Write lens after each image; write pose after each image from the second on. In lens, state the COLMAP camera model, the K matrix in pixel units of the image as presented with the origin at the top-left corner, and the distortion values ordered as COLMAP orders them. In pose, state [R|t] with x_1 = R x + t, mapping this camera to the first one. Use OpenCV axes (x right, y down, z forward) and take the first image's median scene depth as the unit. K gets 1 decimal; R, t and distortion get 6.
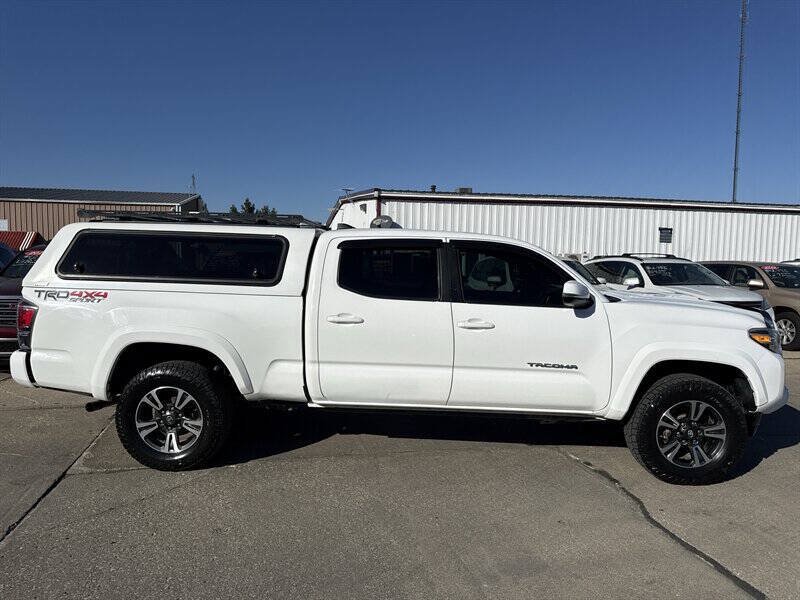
lens RADIAL K [[564.9, 0, 400.0], [0, 564.9, 300.0], [0, 0, 1]] dist [0.092824, -0.138705]
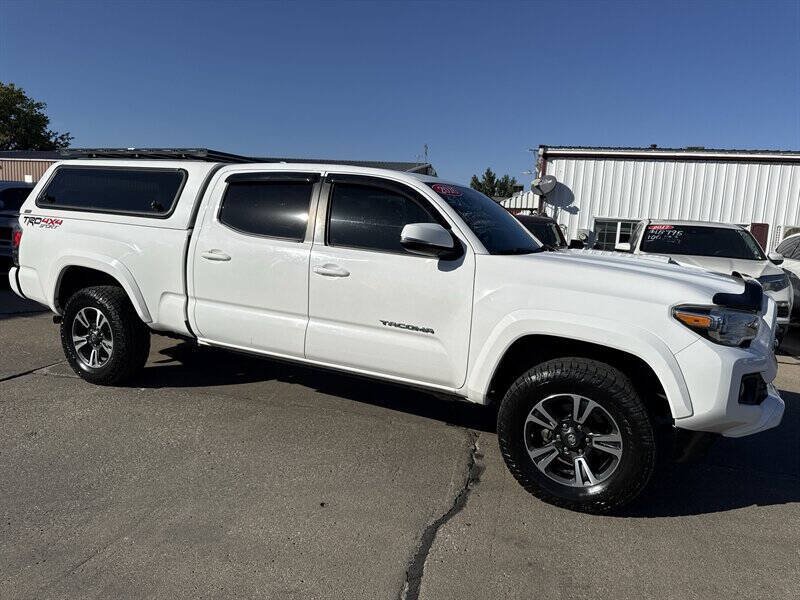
lens RADIAL K [[564.9, 0, 400.0], [0, 564.9, 300.0], [0, 0, 1]] dist [0.092824, -0.138705]
pose [[0.904968, 0.090710, -0.415698, 0.583723], [-0.070034, 0.995441, 0.064754, 0.024110], [0.419677, -0.029488, 0.907195, 0.249021]]
